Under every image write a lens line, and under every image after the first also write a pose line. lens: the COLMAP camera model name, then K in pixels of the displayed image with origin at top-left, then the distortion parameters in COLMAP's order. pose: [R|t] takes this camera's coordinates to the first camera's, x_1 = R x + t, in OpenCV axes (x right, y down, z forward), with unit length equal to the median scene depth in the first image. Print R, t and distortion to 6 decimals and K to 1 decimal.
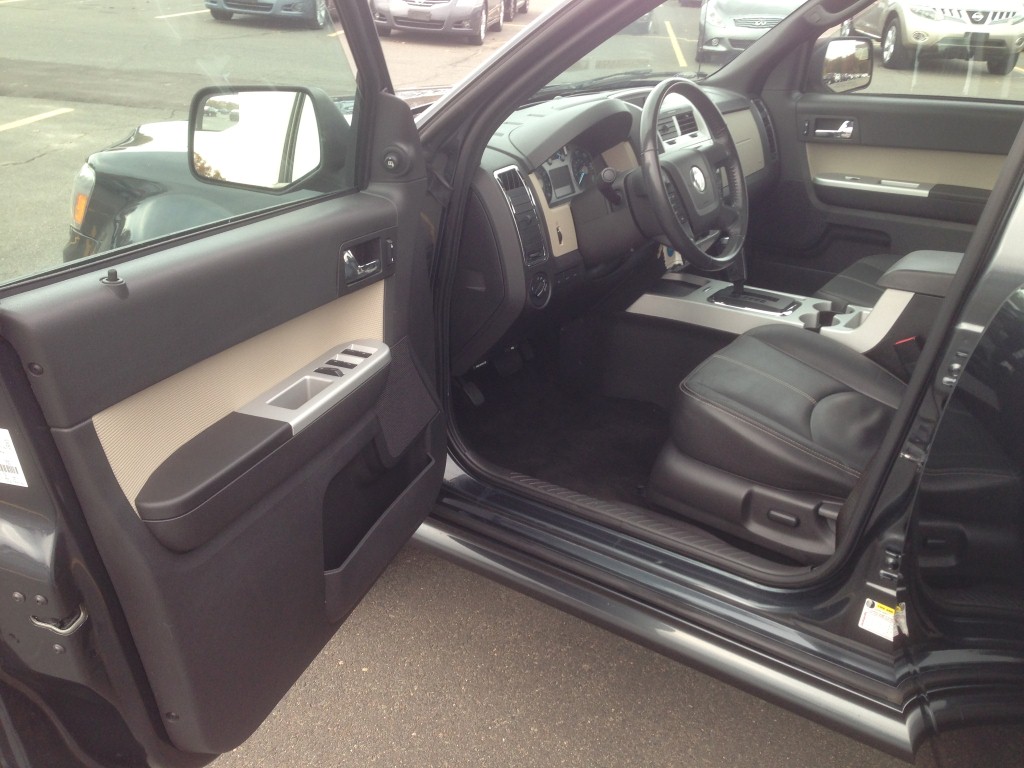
lens RADIAL K [[932.8, 0, 512.0], [0, 932.8, 384.0], [0, 0, 1]] dist [0.122322, -0.206238]
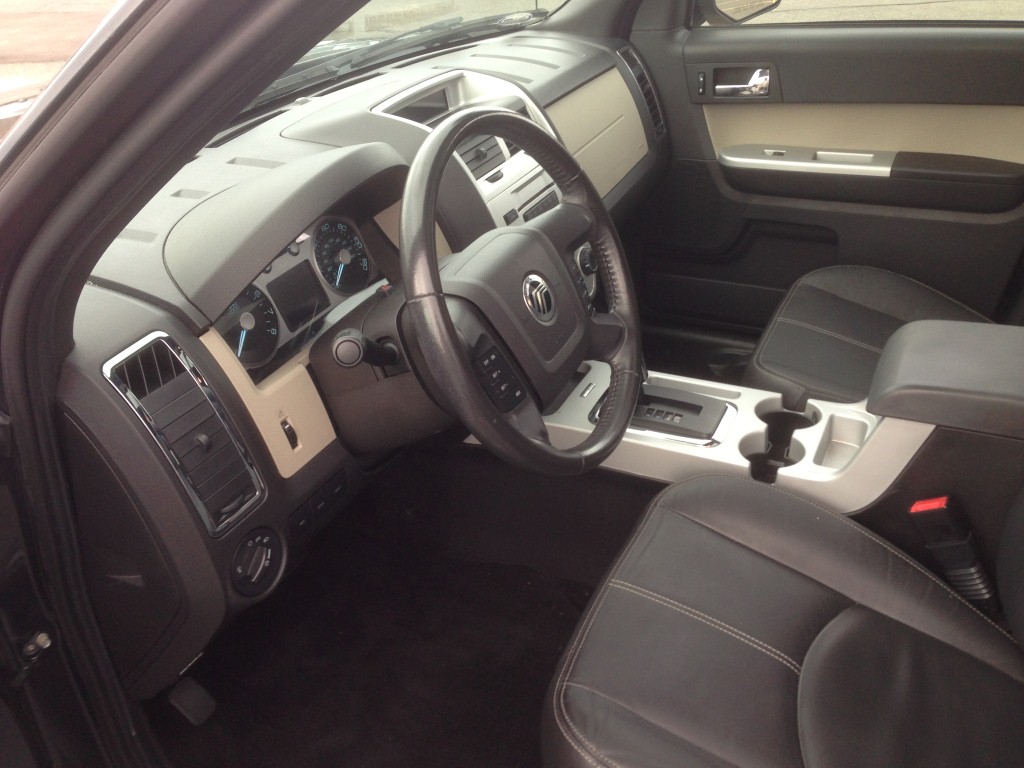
lens RADIAL K [[925.8, 0, 512.0], [0, 925.8, 384.0], [0, 0, 1]] dist [0.123384, -0.201616]
pose [[0.985779, -0.142288, 0.089408, 0.095457], [0.131186, 0.984100, 0.119743, -0.171120], [-0.105024, -0.106311, 0.988771, 0.359496]]
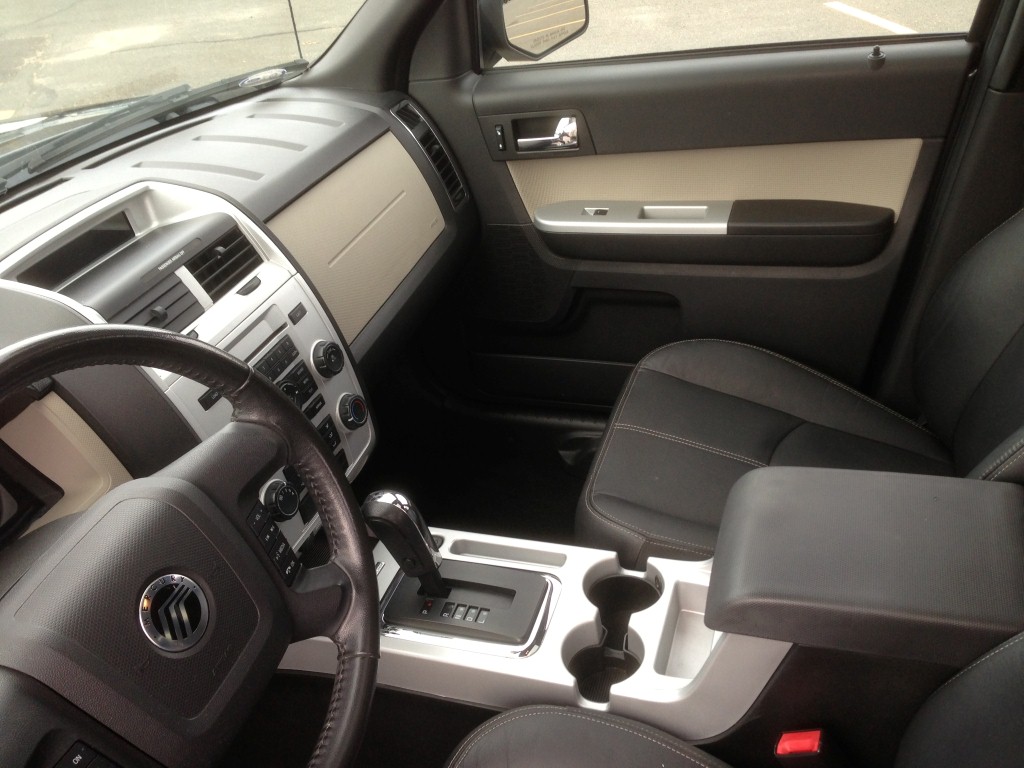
lens RADIAL K [[923.3, 0, 518.9], [0, 923.3, 372.7], [0, 0, 1]] dist [0.123505, -0.203309]
pose [[0.949705, -0.256796, 0.179211, 0.201951], [0.231821, 0.961288, 0.148947, -0.234187], [-0.210522, -0.099911, 0.972470, 0.484110]]
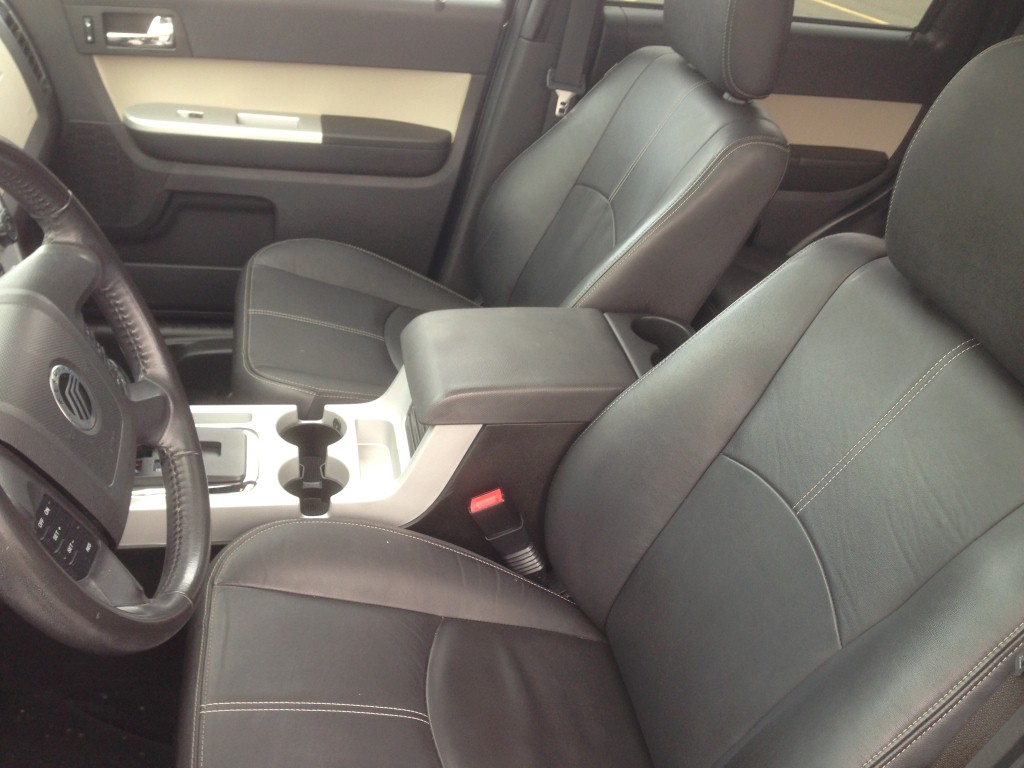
lens RADIAL K [[932.4, 0, 512.0], [0, 932.4, 384.0], [0, 0, 1]] dist [0.105189, -0.183714]
pose [[0.678601, -0.333960, 0.654196, 0.055264], [0.163301, 0.936965, 0.308917, -0.224791], [-0.716124, -0.102800, 0.690361, 0.460713]]
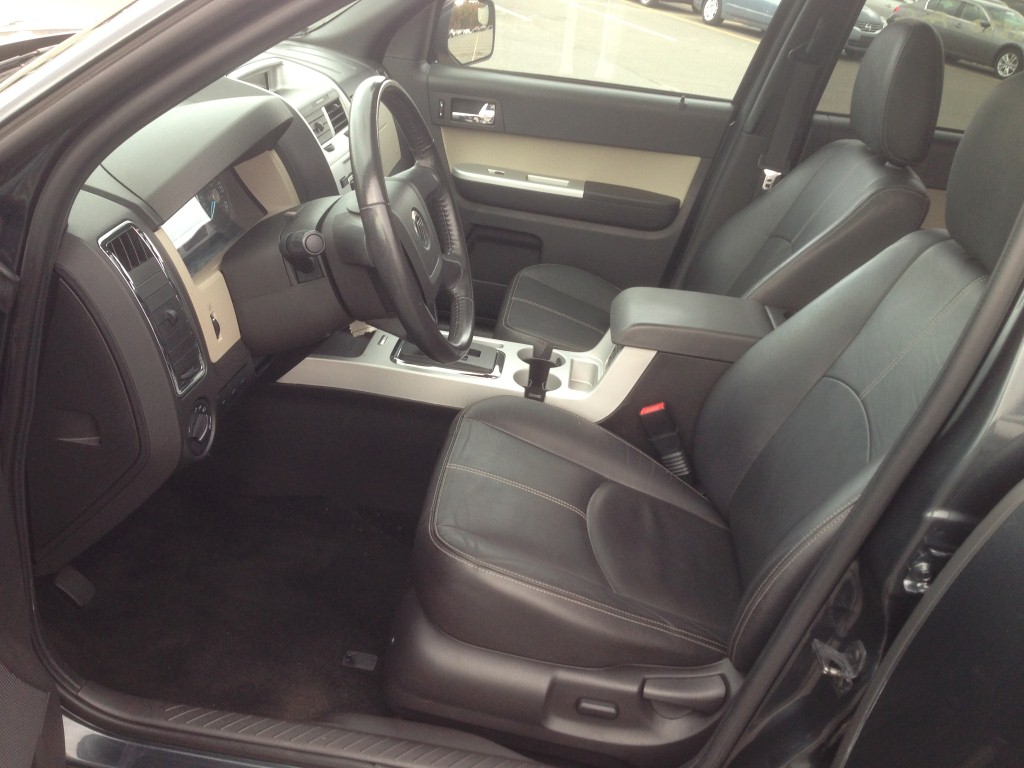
lens RADIAL K [[921.4, 0, 512.0], [0, 921.4, 384.0], [0, 0, 1]] dist [0.099556, -0.120877]
pose [[0.865423, -0.123410, 0.485606, -0.059513], [0.080054, 0.990799, 0.109130, -0.127418], [-0.494606, -0.055569, 0.867339, 0.281848]]
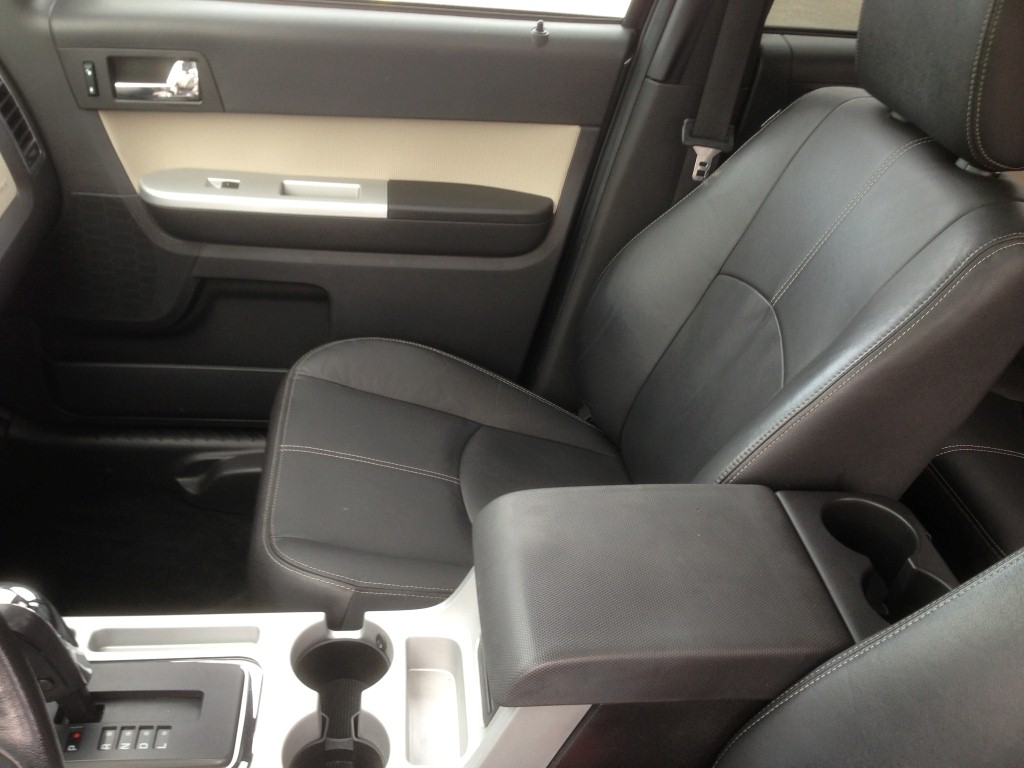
lens RADIAL K [[925.8, 0, 512.0], [0, 925.8, 384.0], [0, 0, 1]] dist [0.123384, -0.201616]
pose [[0.748802, -0.308074, 0.586845, 0.175197], [0.175042, 0.945894, 0.273213, -0.242126], [-0.639262, -0.101860, 0.762213, 0.586207]]
